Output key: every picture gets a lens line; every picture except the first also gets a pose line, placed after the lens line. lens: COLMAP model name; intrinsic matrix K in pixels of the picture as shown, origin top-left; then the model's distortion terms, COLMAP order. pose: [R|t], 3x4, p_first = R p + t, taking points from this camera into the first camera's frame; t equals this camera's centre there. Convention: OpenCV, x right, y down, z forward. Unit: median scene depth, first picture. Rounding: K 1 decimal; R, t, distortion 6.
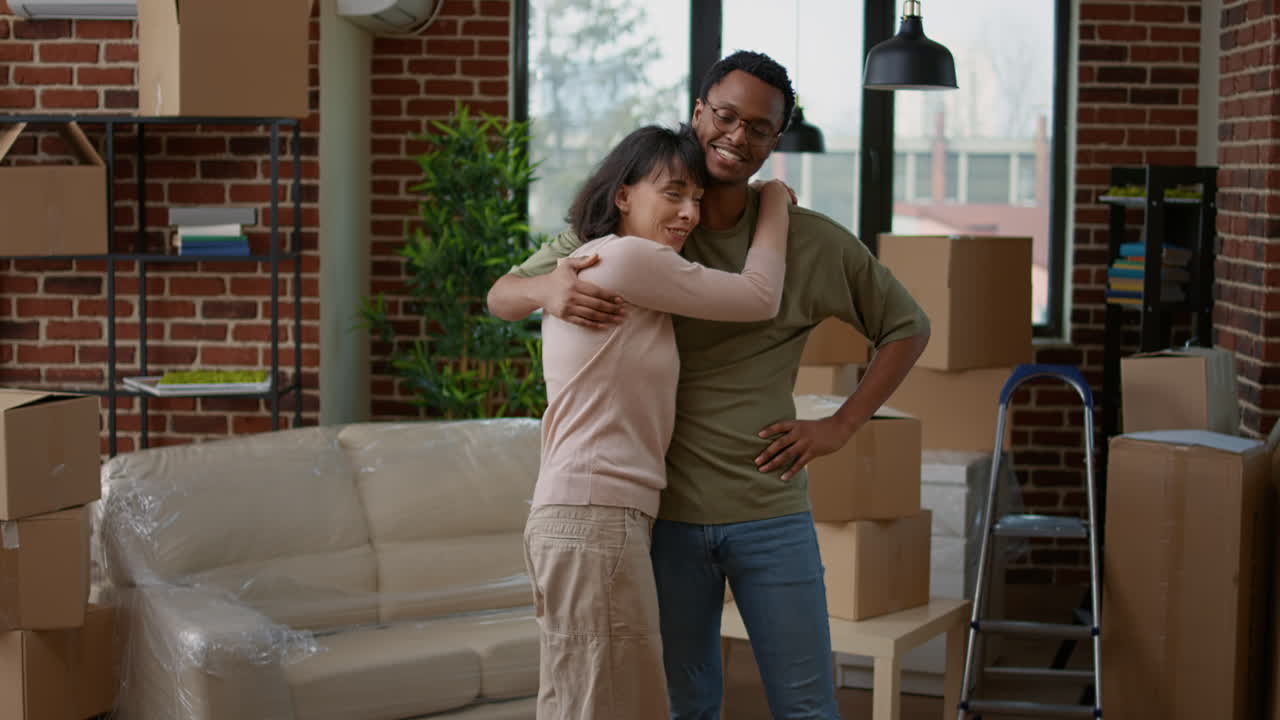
lens RADIAL K [[2056.9, 0, 640.0], [0, 2056.9, 360.0], [0, 0, 1]] dist [-0.060620, 0.126250]
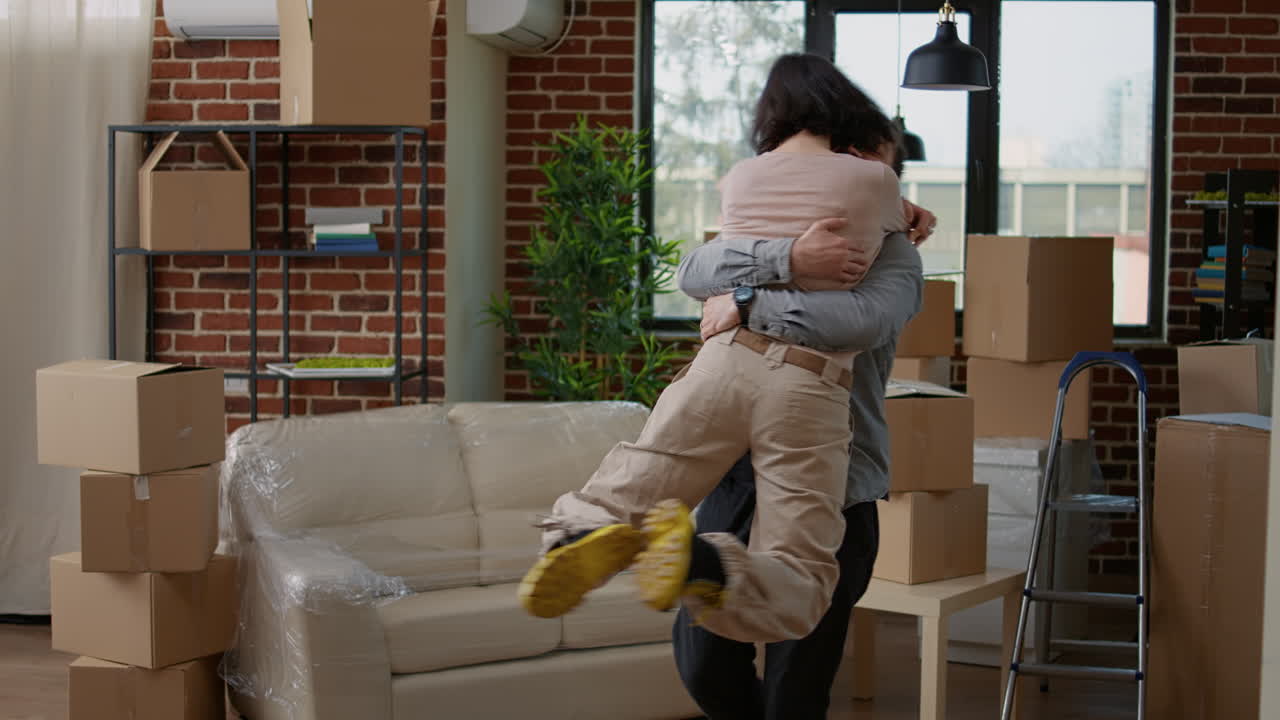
lens RADIAL K [[2056.9, 0, 640.0], [0, 2056.9, 360.0], [0, 0, 1]] dist [-0.060620, 0.126250]
pose [[0.994125, 0.005723, -0.108090, 0.065366], [-0.007617, 0.999824, -0.017116, 0.023571], [0.107973, 0.017839, 0.993994, -0.073350]]
